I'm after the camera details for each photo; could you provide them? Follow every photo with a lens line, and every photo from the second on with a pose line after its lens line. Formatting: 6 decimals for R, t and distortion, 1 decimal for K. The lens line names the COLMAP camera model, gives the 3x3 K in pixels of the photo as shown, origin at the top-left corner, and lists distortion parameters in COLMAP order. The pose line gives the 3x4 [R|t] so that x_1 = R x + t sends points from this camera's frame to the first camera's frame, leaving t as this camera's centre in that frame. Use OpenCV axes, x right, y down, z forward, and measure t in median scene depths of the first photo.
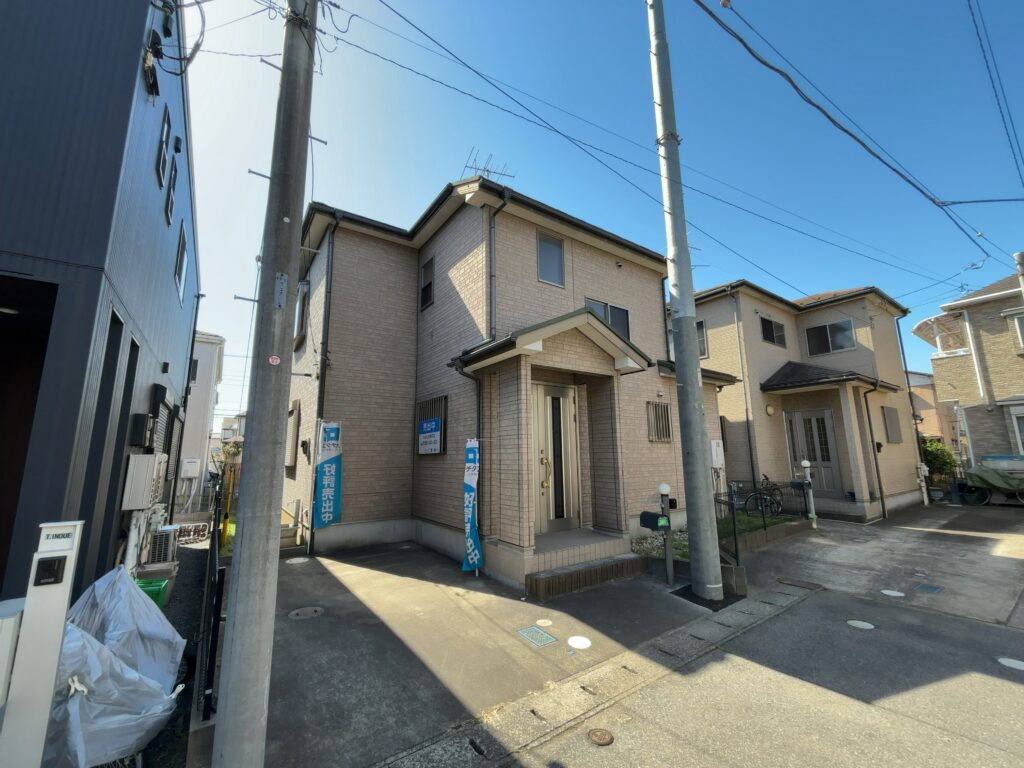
lens RADIAL K [[413.1, 0, 512.3], [0, 413.1, 384.3], [0, 0, 1]] dist [0.006080, -0.001086]
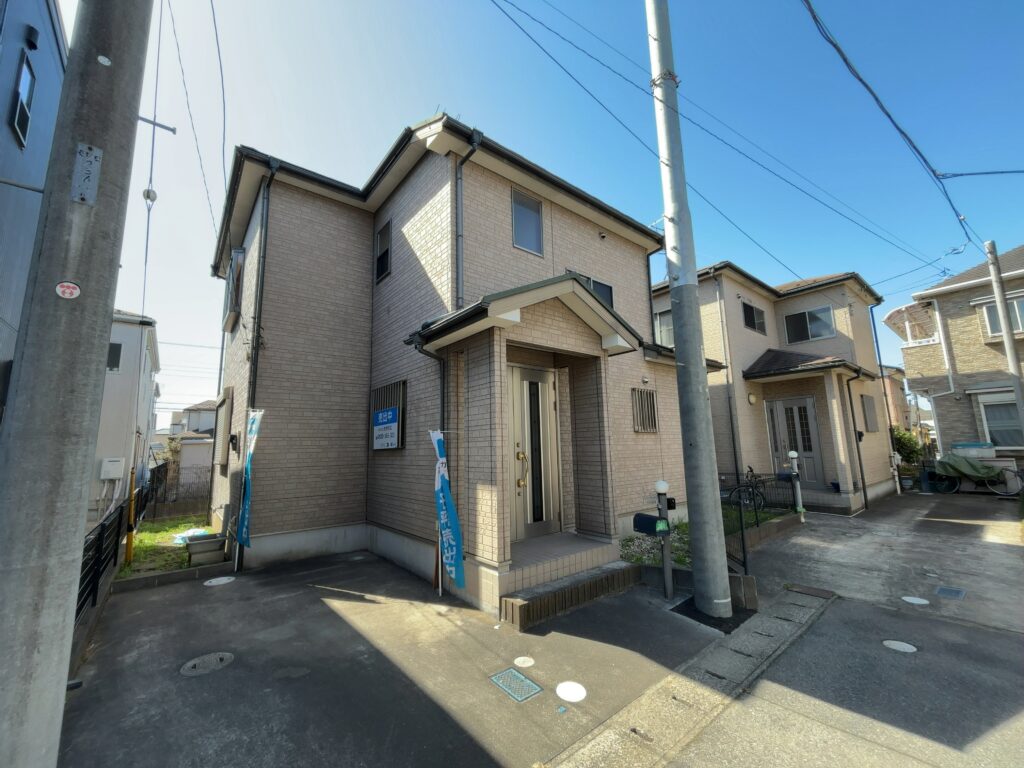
lens RADIAL K [[413.1, 0, 512.2], [0, 413.1, 383.7], [0, 0, 1]] dist [0.006080, -0.001086]
pose [[0.997380, -0.000388, 0.072340, -0.001646], [-0.000649, 0.999897, 0.014307, 0.023141], [-0.072338, -0.014316, 0.997277, 0.142640]]
